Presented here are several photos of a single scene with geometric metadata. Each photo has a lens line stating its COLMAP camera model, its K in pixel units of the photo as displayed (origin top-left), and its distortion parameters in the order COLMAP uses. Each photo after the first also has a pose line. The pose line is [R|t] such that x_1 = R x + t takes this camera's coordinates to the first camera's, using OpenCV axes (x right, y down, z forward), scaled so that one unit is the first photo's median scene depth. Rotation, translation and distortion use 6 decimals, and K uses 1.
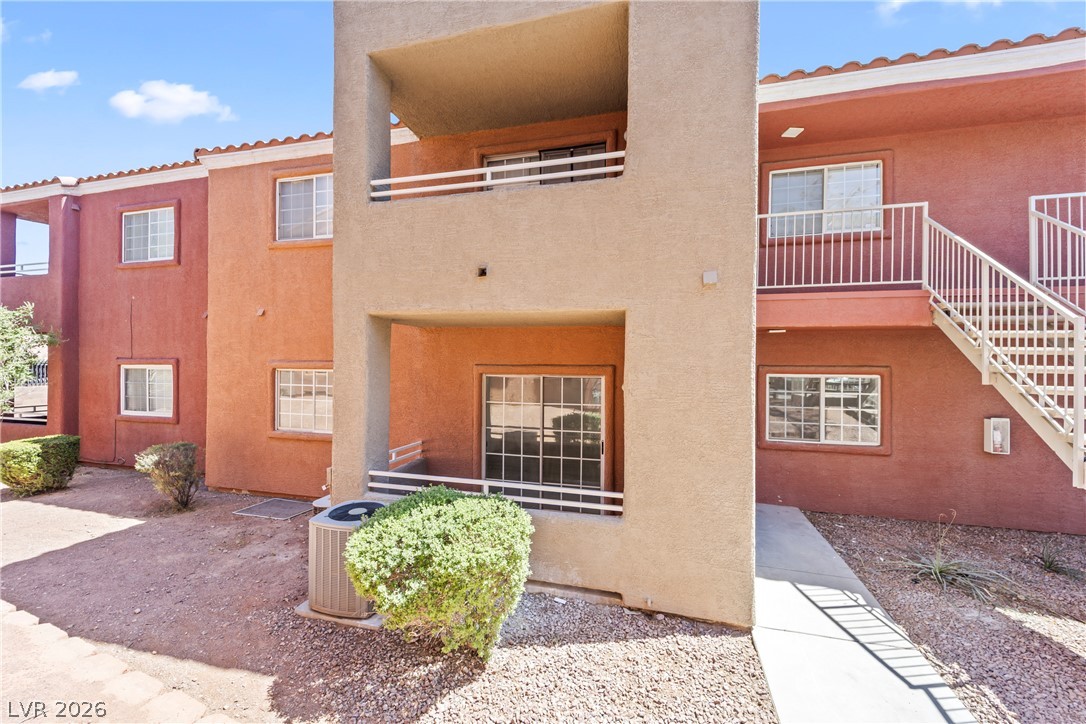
lens RADIAL K [[432.9, 0, 516.7], [0, 432.9, 360.5], [0, 0, 1]] dist [0.002934, -0.005147]
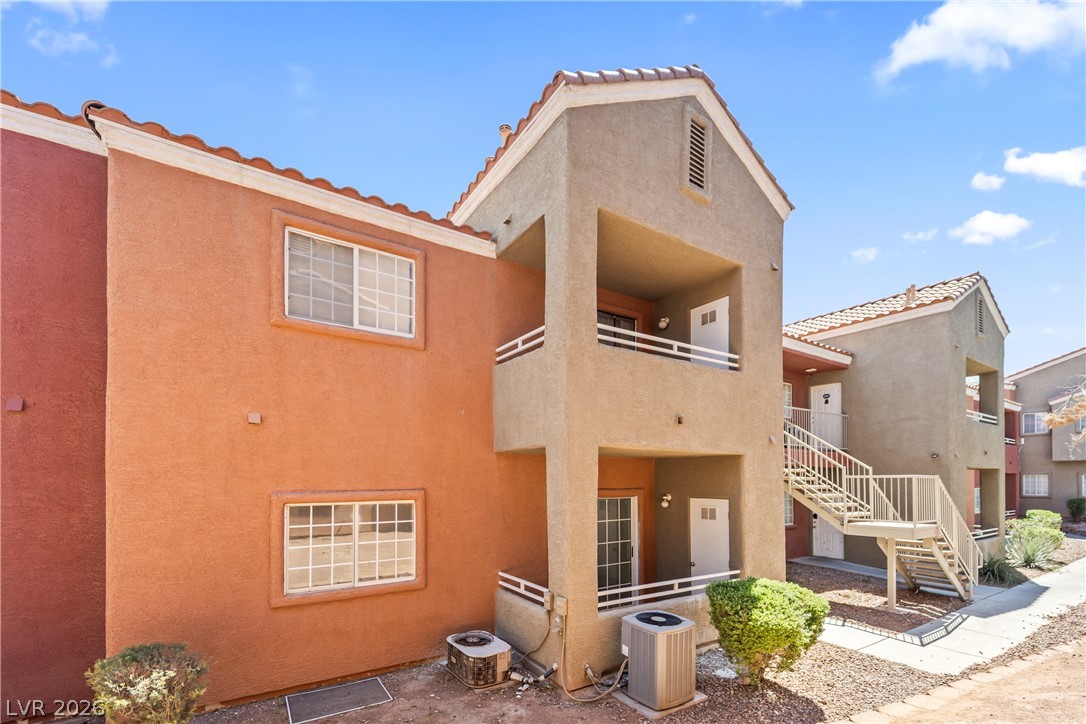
lens RADIAL K [[432.9, 0, 605.4], [0, 432.9, 471.9], [0, 0, 1]] dist [0.002934, -0.005147]
pose [[0.666991, 0.007960, 0.745023, -0.824053], [0.005999, 0.999853, -0.016053, -0.018851], [-0.745041, 0.015176, 0.666846, 0.197137]]
